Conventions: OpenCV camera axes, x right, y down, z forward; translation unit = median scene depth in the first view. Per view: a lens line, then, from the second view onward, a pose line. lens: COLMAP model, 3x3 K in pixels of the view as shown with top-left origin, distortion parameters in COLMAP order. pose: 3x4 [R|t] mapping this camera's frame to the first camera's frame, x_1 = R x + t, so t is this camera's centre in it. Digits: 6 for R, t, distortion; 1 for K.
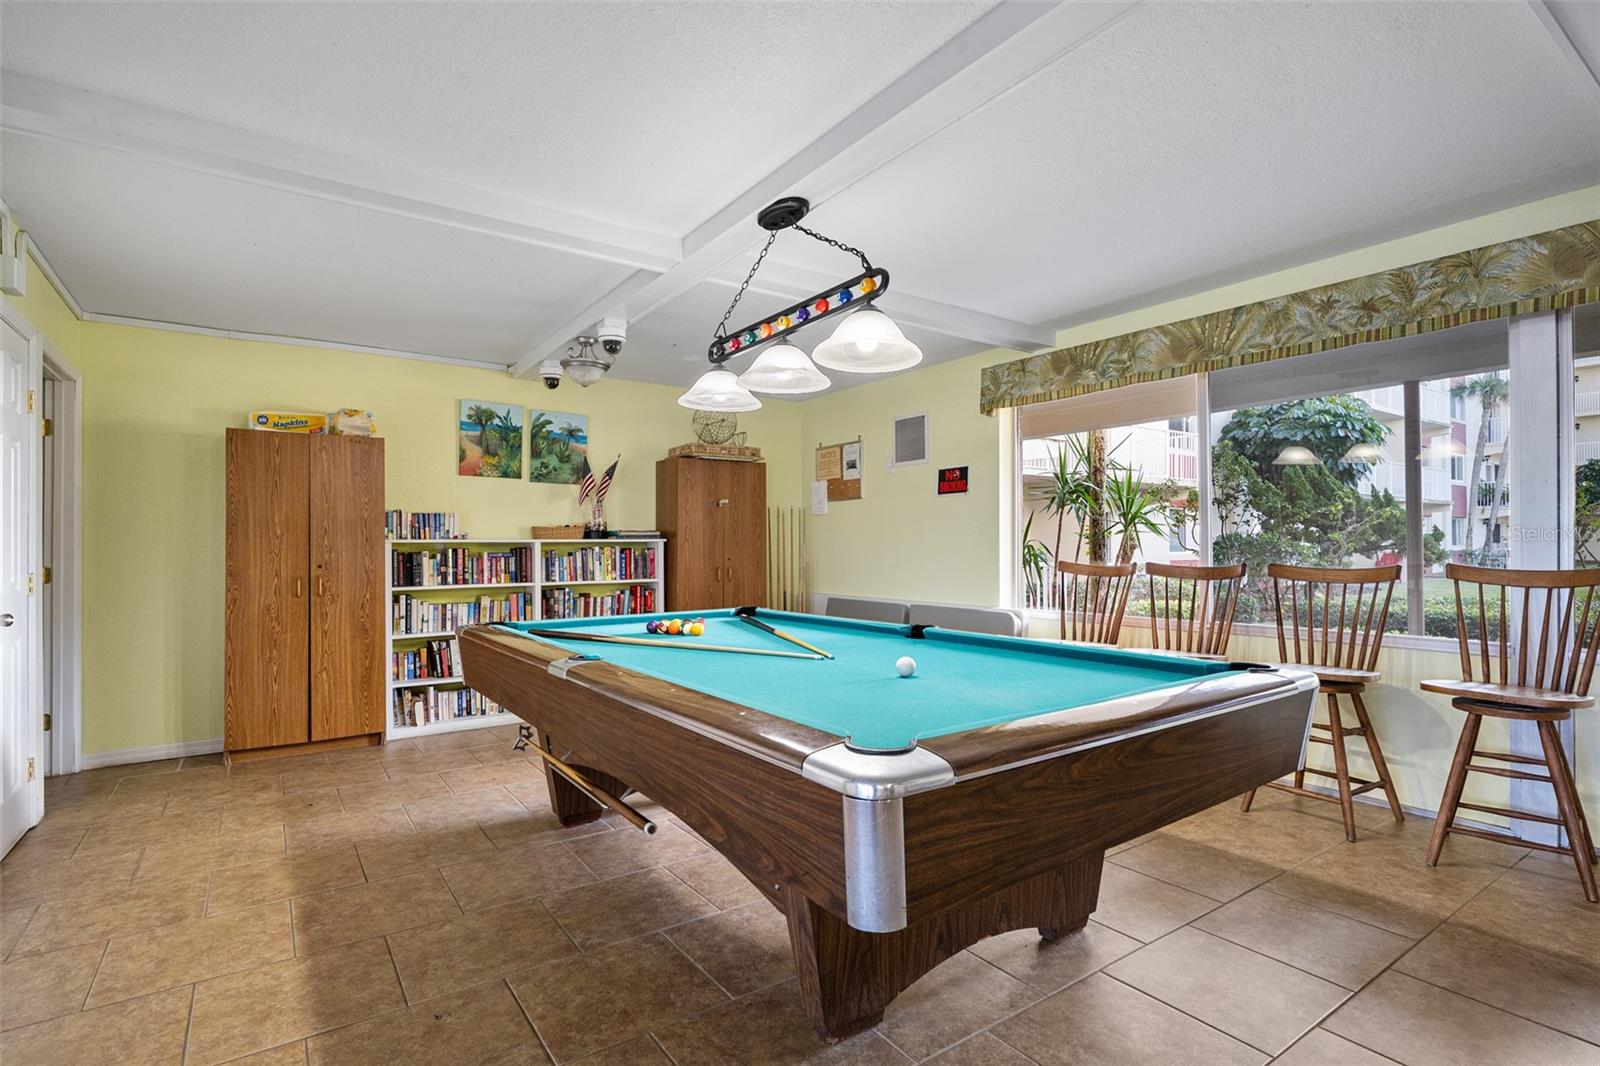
lens RADIAL K [[775.8, 0, 799.2], [0, 775.8, 540.9], [0, 0, 1]] dist [-0.000169, 0.000064]
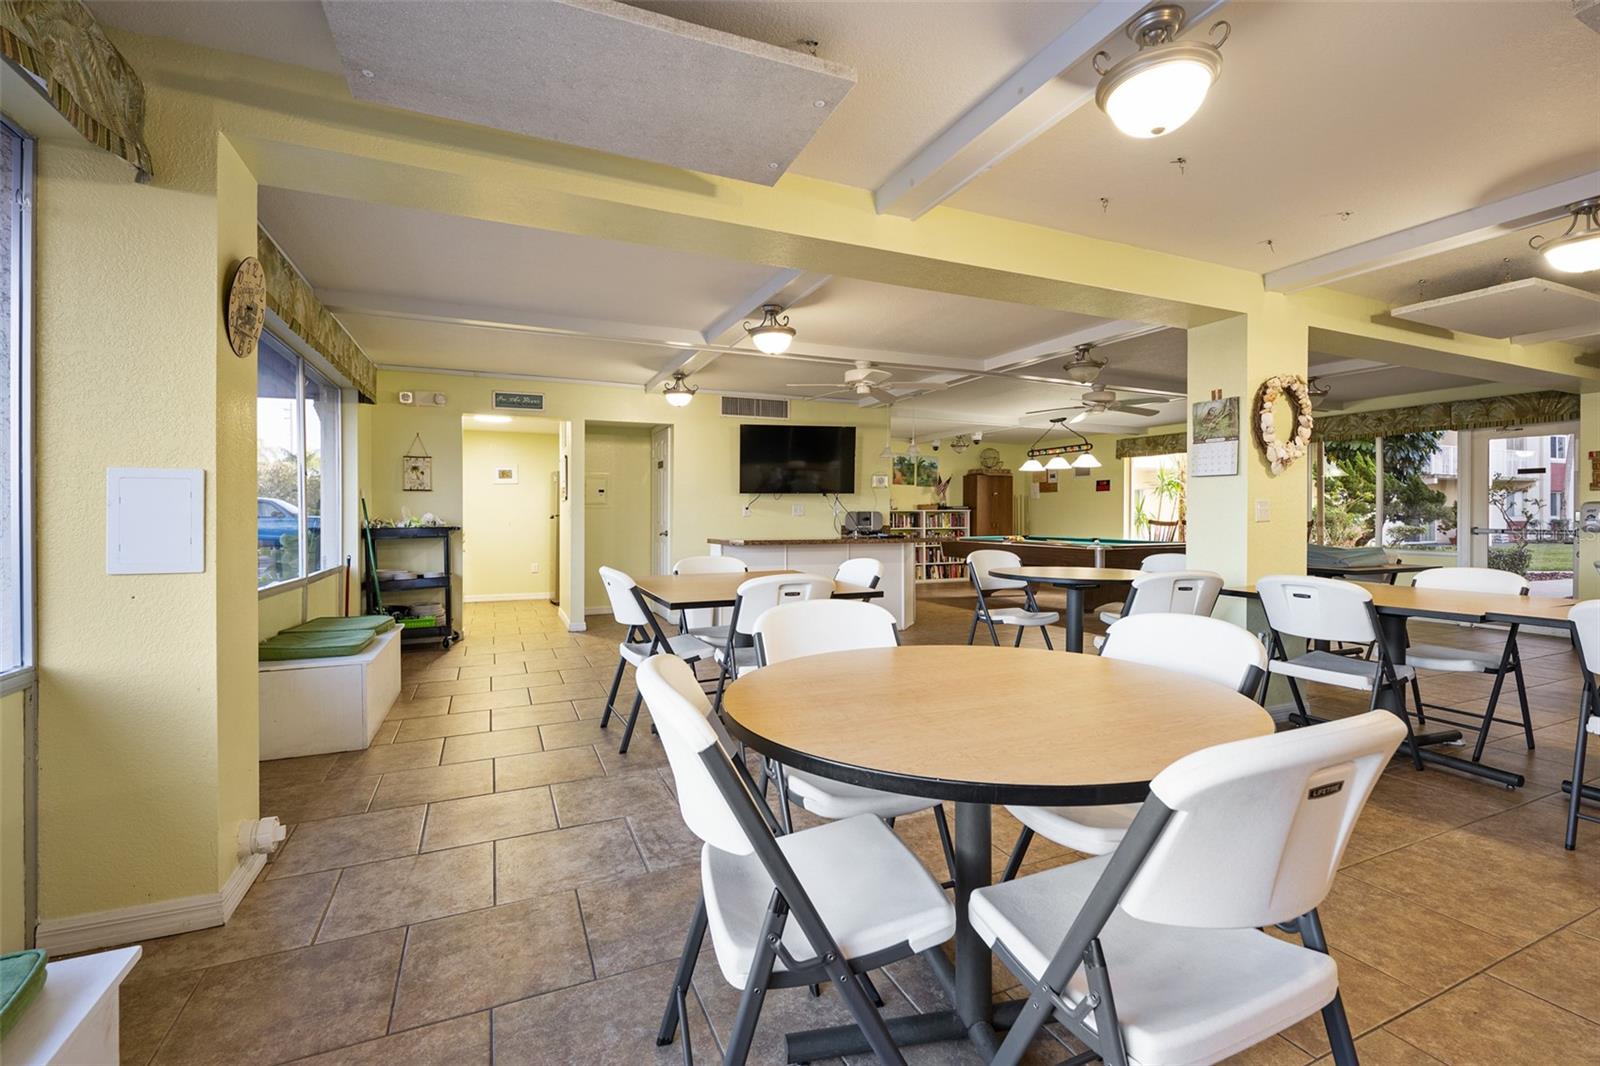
lens RADIAL K [[693.3, 0, 801.4], [0, 693.3, 523.7], [0, 0, 1]] dist [0.000193, -0.000073]
pose [[0.981628, 0.005519, -0.190723, -0.283189], [-0.001767, 0.999802, 0.019838, -0.001177], [0.190795, -0.019136, 0.981443, -1.180756]]
